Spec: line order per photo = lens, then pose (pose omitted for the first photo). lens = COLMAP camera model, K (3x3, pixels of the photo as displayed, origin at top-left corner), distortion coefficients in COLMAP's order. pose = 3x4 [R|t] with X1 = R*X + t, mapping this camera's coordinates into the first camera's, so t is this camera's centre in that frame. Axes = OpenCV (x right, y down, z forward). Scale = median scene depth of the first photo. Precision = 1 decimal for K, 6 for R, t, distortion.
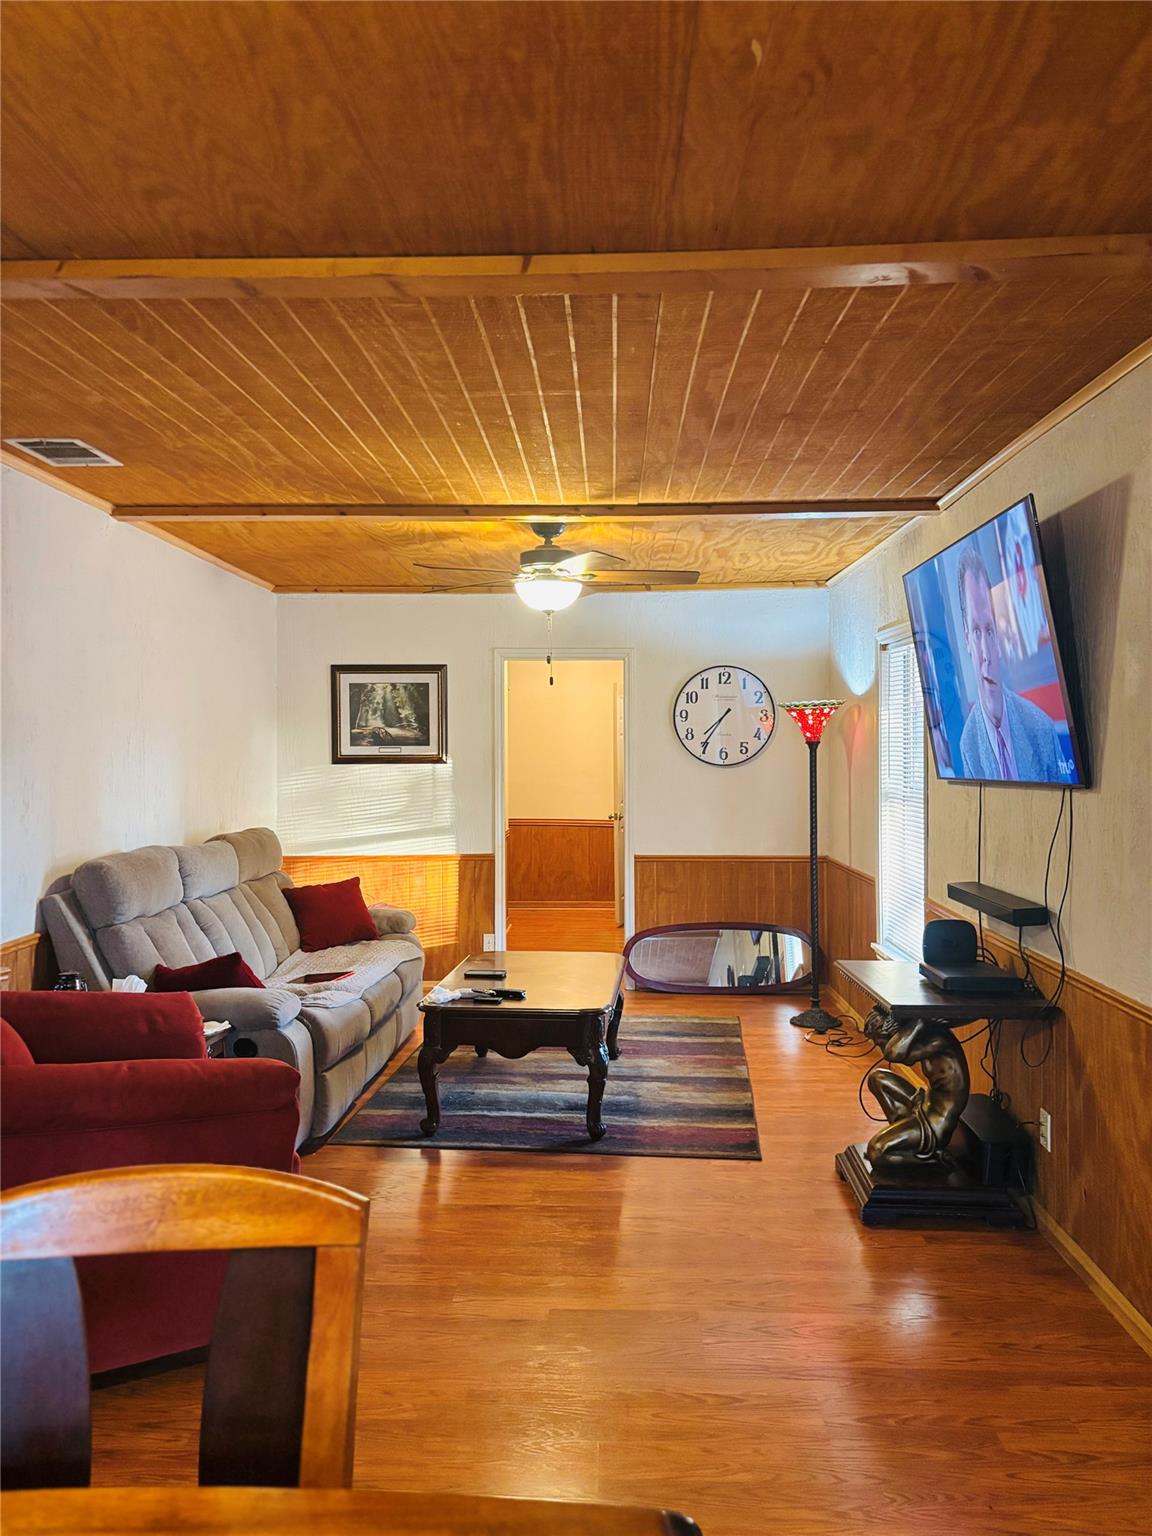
lens RADIAL K [[1167.6, 0, 565.2], [0, 1167.6, 771.6], [0, 0, 1]] dist [0.021282, 0.008765]
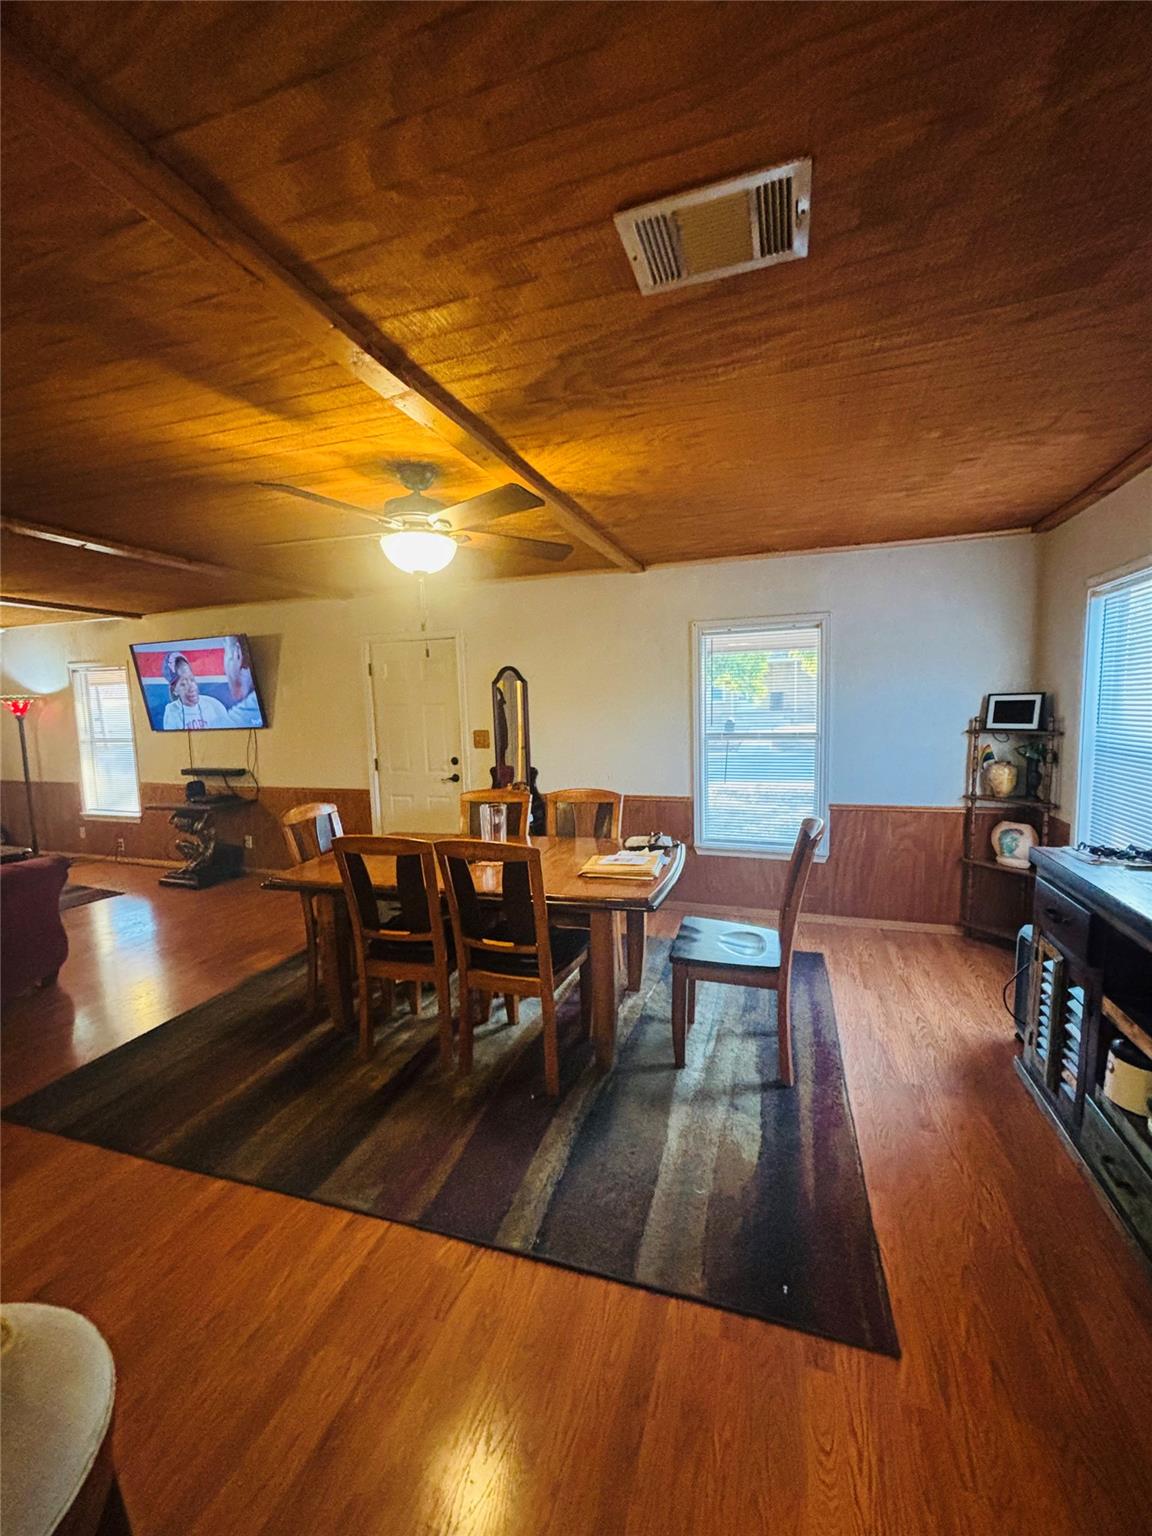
lens RADIAL K [[622.0, 0, 576.6], [0, 622.0, 766.1], [0, 0, 1]] dist [0.000453, 0.000366]
pose [[0.286378, -0.097125, 0.953181, -0.588973], [0.041093, 0.995178, 0.089058, 0.000289], [-0.957235, 0.013665, 0.288988, -0.197291]]
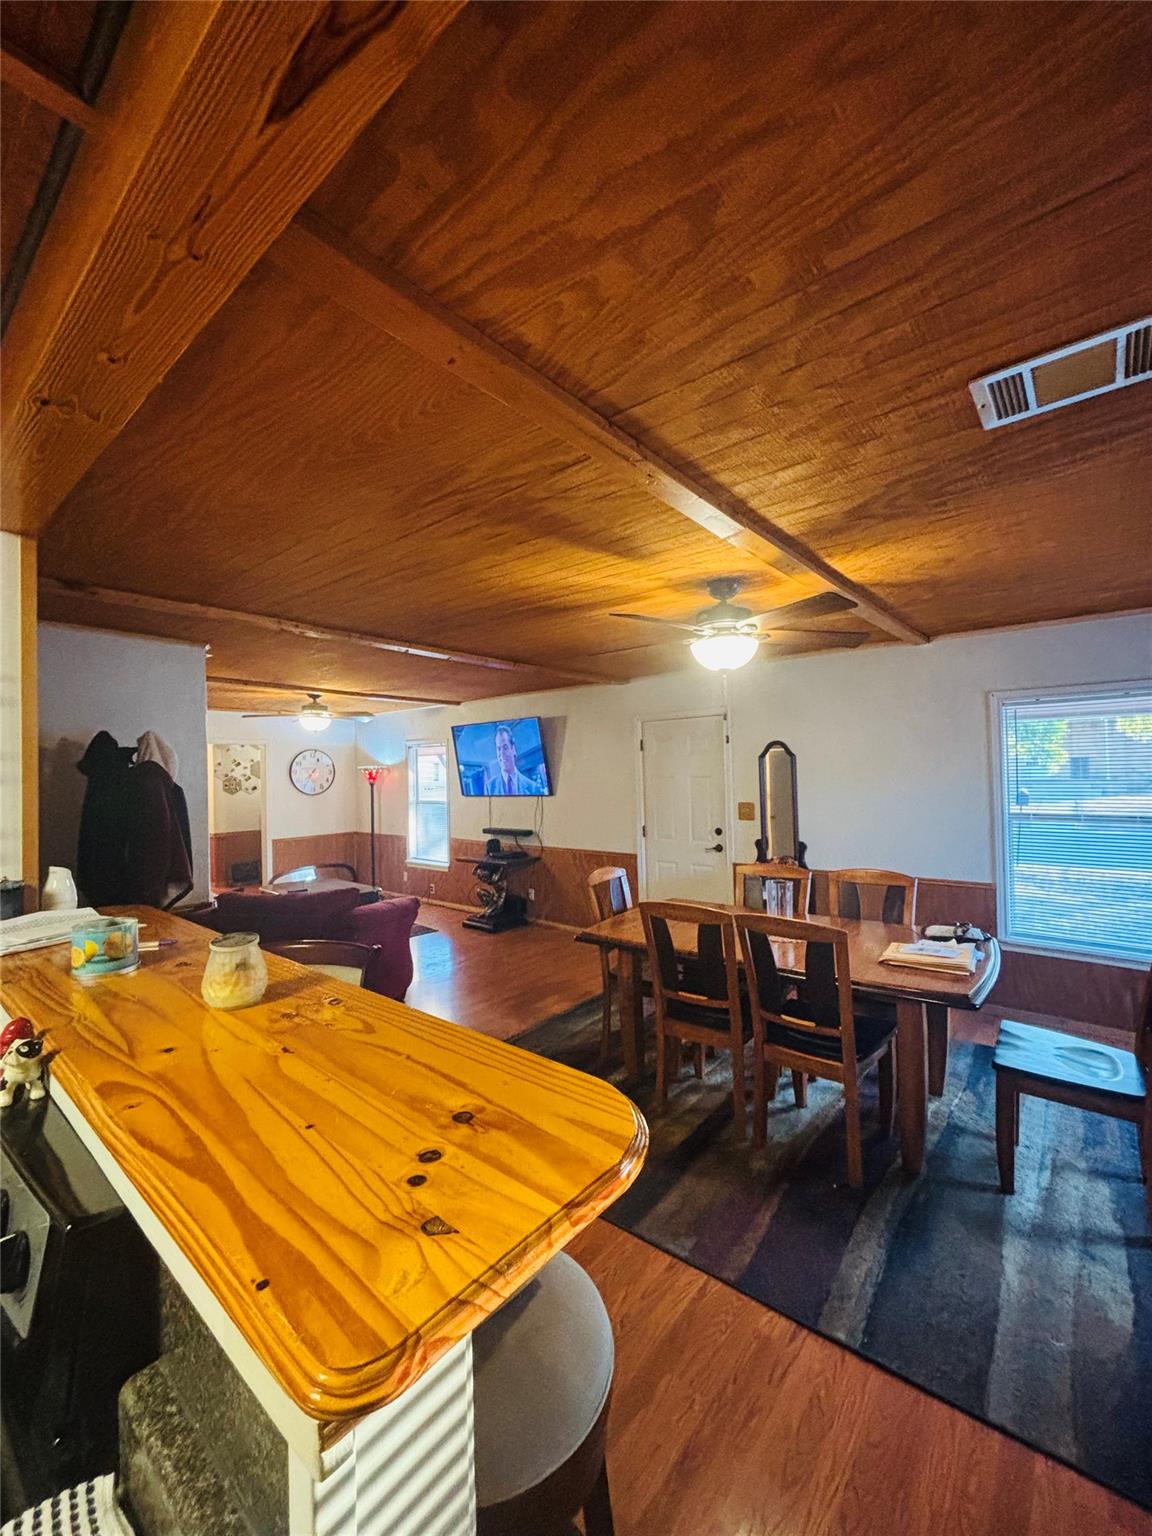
lens RADIAL K [[622.0, 0, 576.6], [0, 622.0, 766.1], [0, 0, 1]] dist [0.000453, 0.000366]
pose [[0.608272, 0.000043, 0.793728, -0.659407], [0.032046, 0.999183, -0.024612, -0.018037], [-0.793081, 0.040407, 0.607774, -0.167090]]
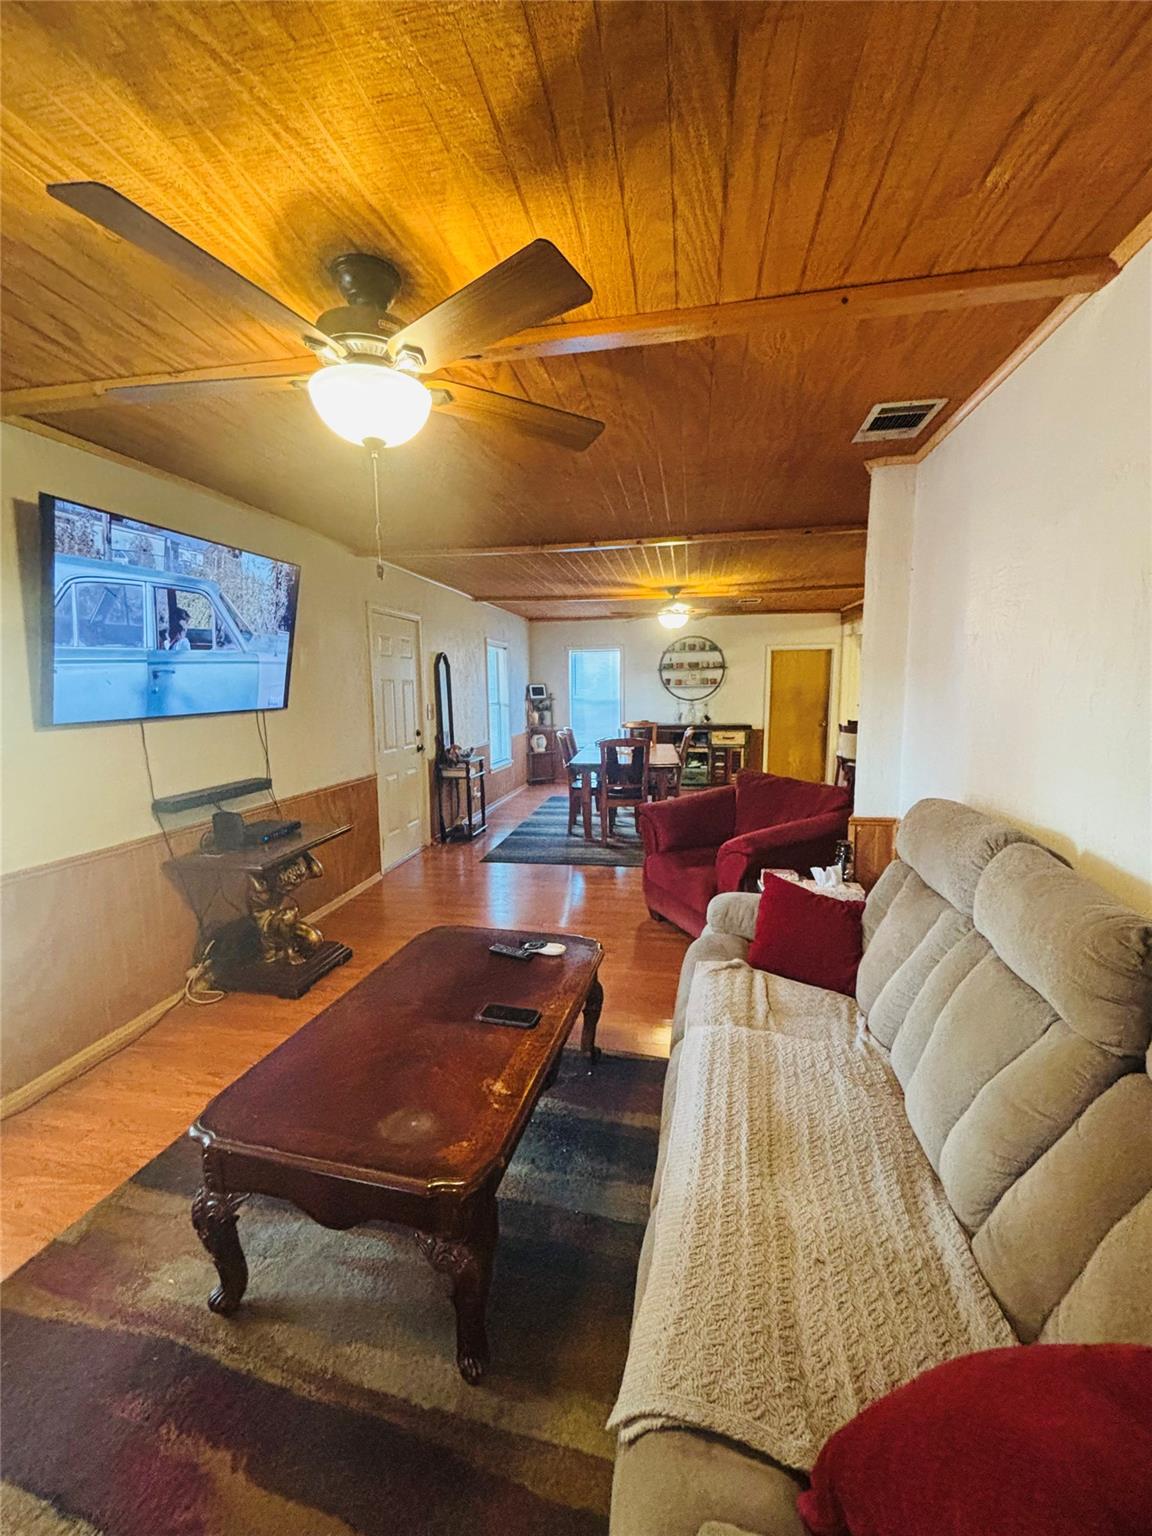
lens RADIAL K [[622.0, 0, 576.6], [0, 622.0, 766.1], [0, 0, 1]] dist [0.000453, 0.000366]
pose [[-0.986782, -0.012797, 0.161548, -0.164877], [0.012313, 0.988075, 0.153480, -0.037238], [-0.161585, 0.153441, -0.974857, 1.319124]]
